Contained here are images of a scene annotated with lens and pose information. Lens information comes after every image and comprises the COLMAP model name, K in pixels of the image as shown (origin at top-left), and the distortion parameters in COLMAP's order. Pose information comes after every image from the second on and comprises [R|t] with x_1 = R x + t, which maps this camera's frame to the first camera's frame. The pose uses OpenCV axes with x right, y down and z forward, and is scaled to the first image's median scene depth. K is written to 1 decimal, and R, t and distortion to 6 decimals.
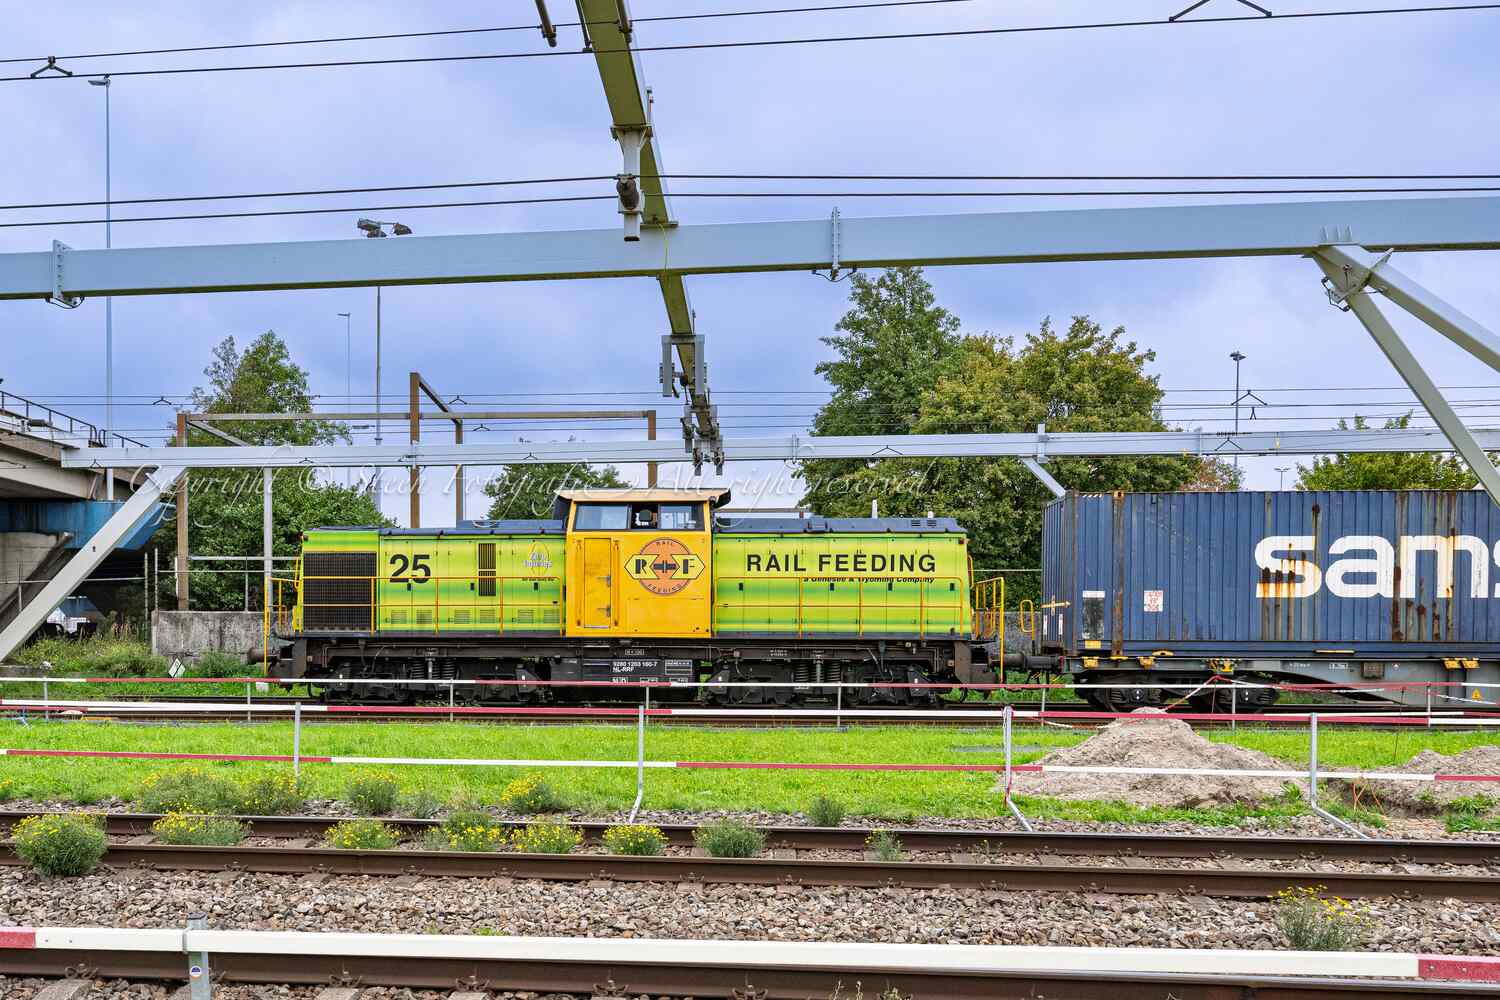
lens RADIAL K [[1428.5, 0, 867.3], [0, 1428.5, 527.1], [0, 0, 1]] dist [-0.002275, 0.000000]
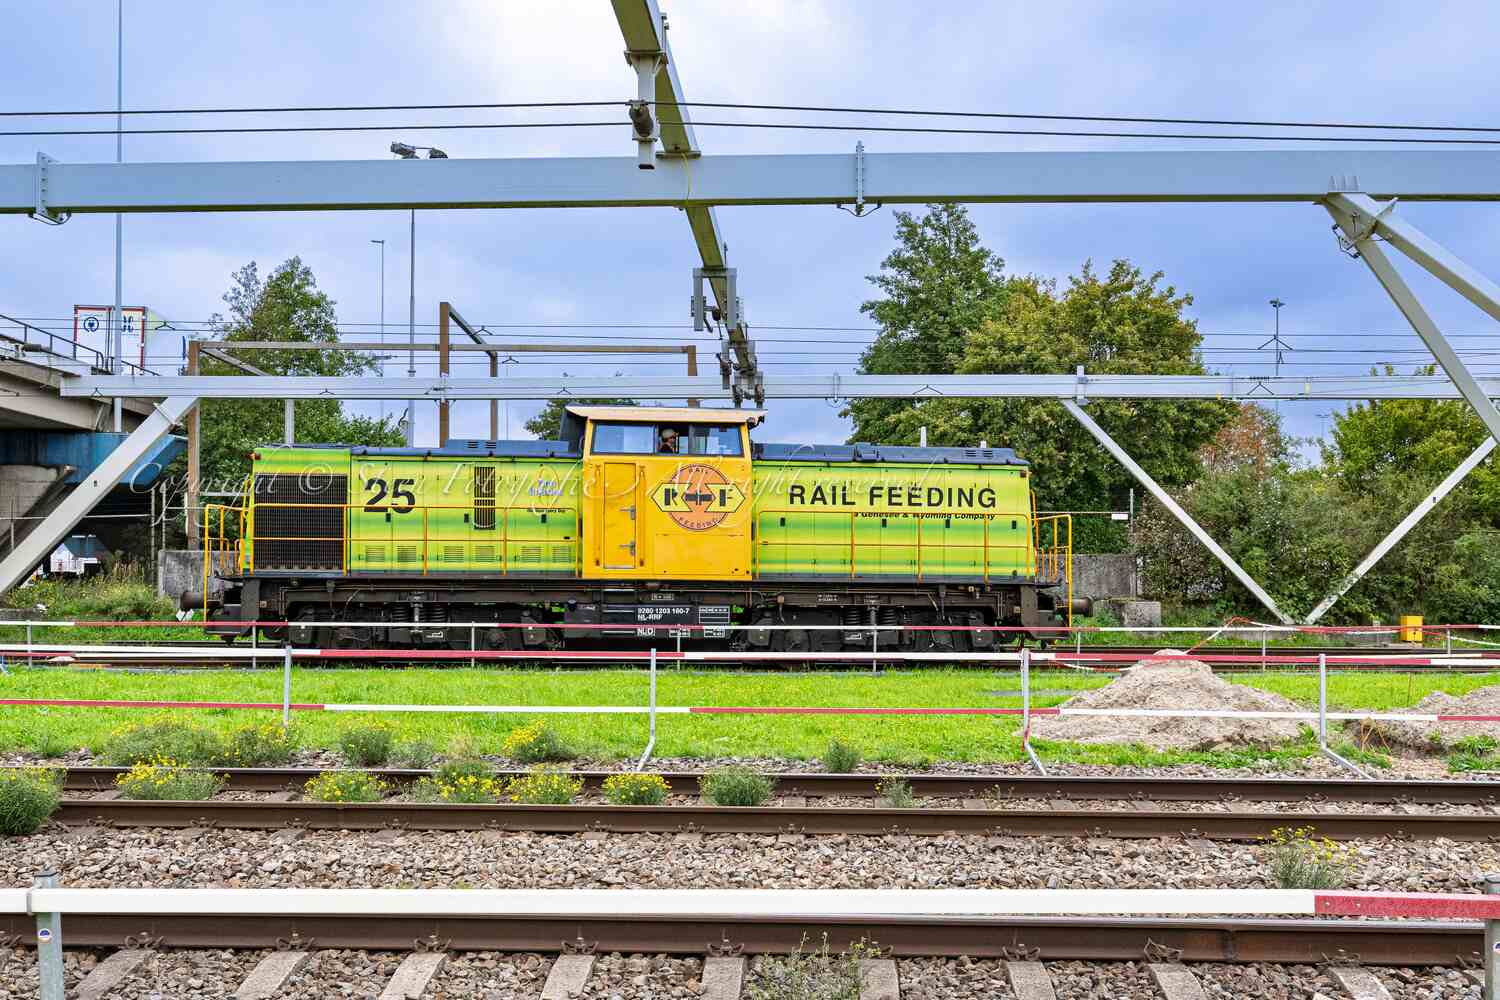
lens RADIAL K [[1428.5, 0, 824.3], [0, 1428.5, 423.5], [0, 0, 1]] dist [-0.002275, 0.000000]
pose [[0.995491, 0.012051, 0.094089, -0.141578], [-0.009077, 0.999447, -0.031977, 0.001681], [-0.094423, 0.030979, 0.995050, 0.021222]]
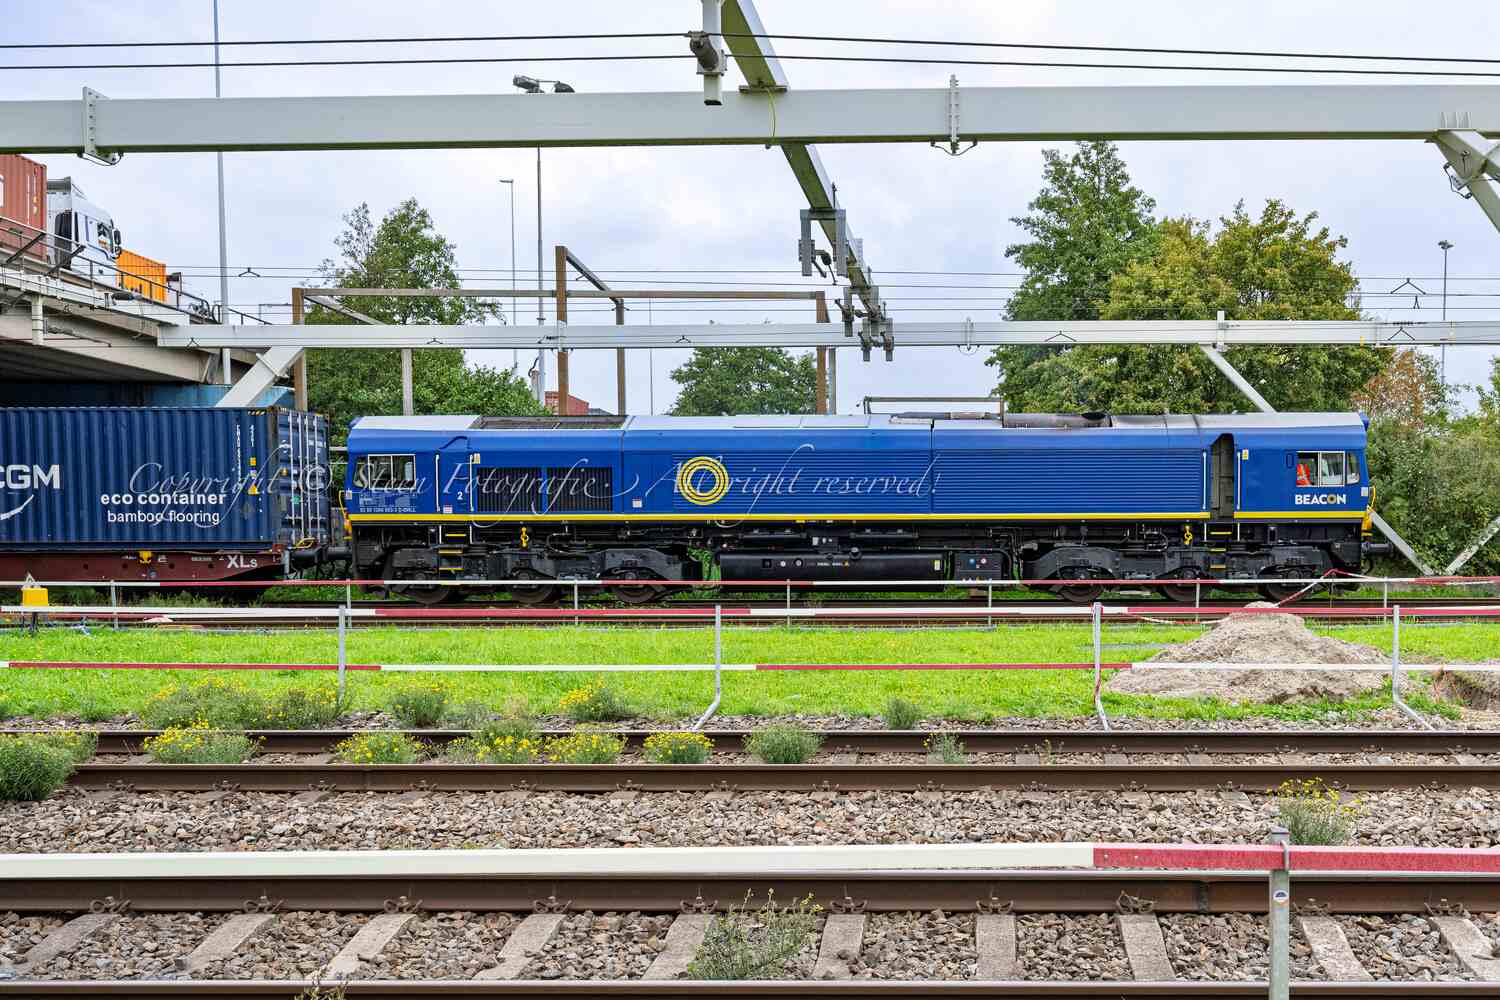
lens RADIAL K [[1478.1, 0, 780.5], [0, 1478.1, 472.8], [0, 0, 1]] dist [-0.008429, 0.000000]
pose [[0.993009, 0.000043, 0.118041, -0.270185], [-0.004299, 0.999350, 0.035798, 0.002397], [-0.117963, -0.036055, 0.992363, 0.036394]]
